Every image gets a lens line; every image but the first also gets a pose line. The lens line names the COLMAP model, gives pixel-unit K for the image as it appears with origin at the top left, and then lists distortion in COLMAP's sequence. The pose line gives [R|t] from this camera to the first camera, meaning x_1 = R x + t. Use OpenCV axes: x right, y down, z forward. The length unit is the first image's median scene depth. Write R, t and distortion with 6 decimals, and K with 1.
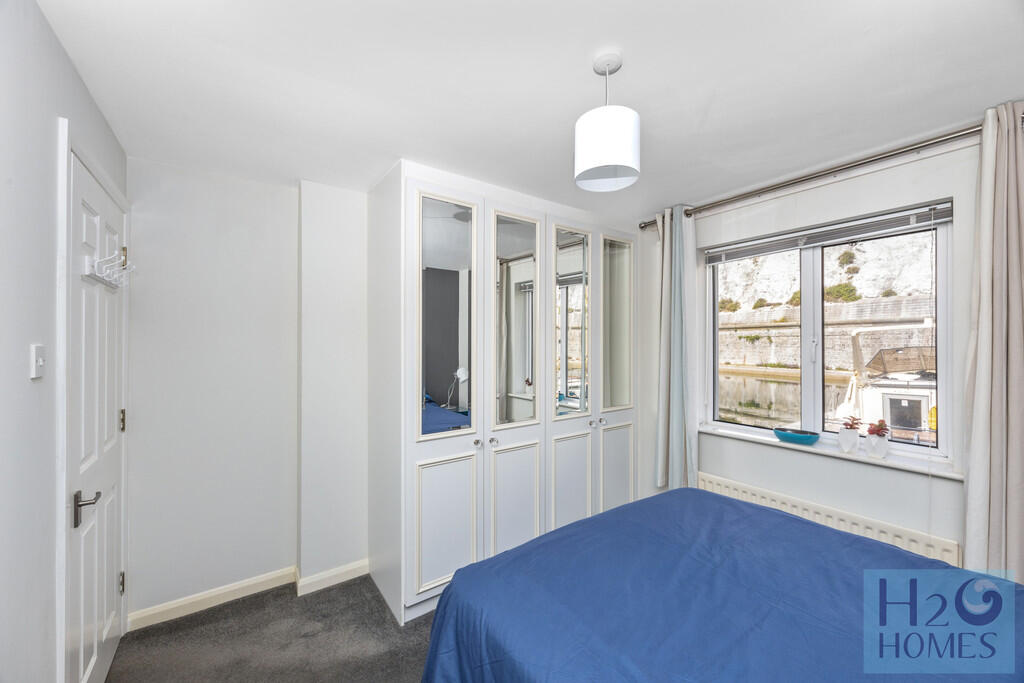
lens RADIAL K [[389.7, 0, 512.0], [0, 389.7, 341.5], [0, 0, 1]] dist [-0.000604, -0.000076]
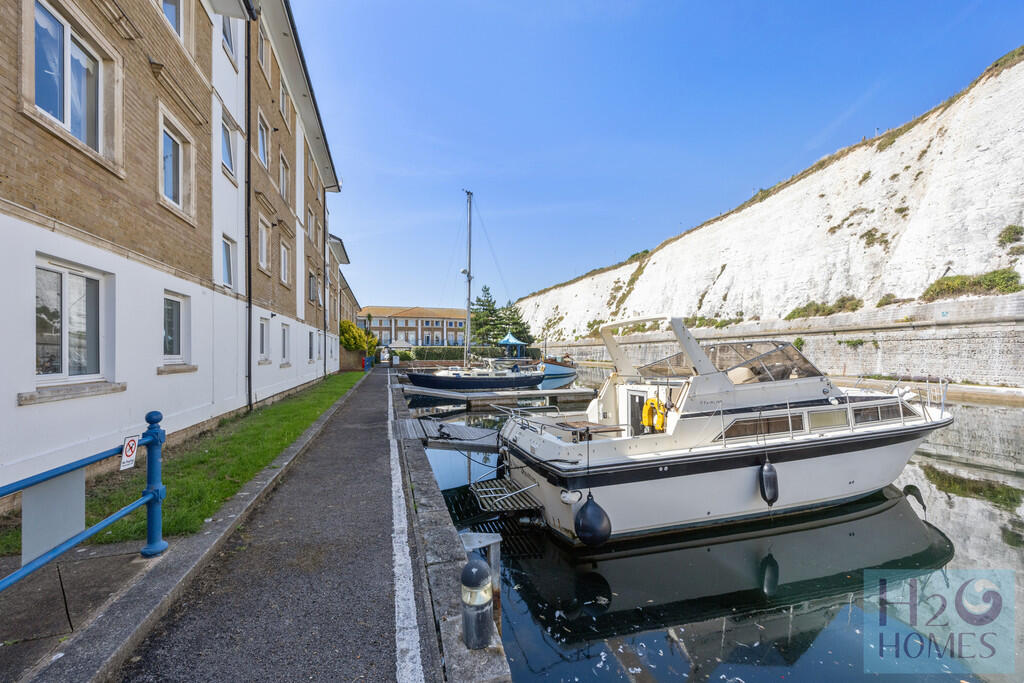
lens RADIAL K [[393.9, 0, 507.0], [0, 393.9, 343.6], [0, 0, 1]] dist [-0.000147, -0.000172]
pose [[0.945488, -0.005846, -0.325604, 0.190331], [0.000628, 0.999870, -0.016128, 0.005168], [0.325656, 0.015044, 0.945369, -0.018918]]
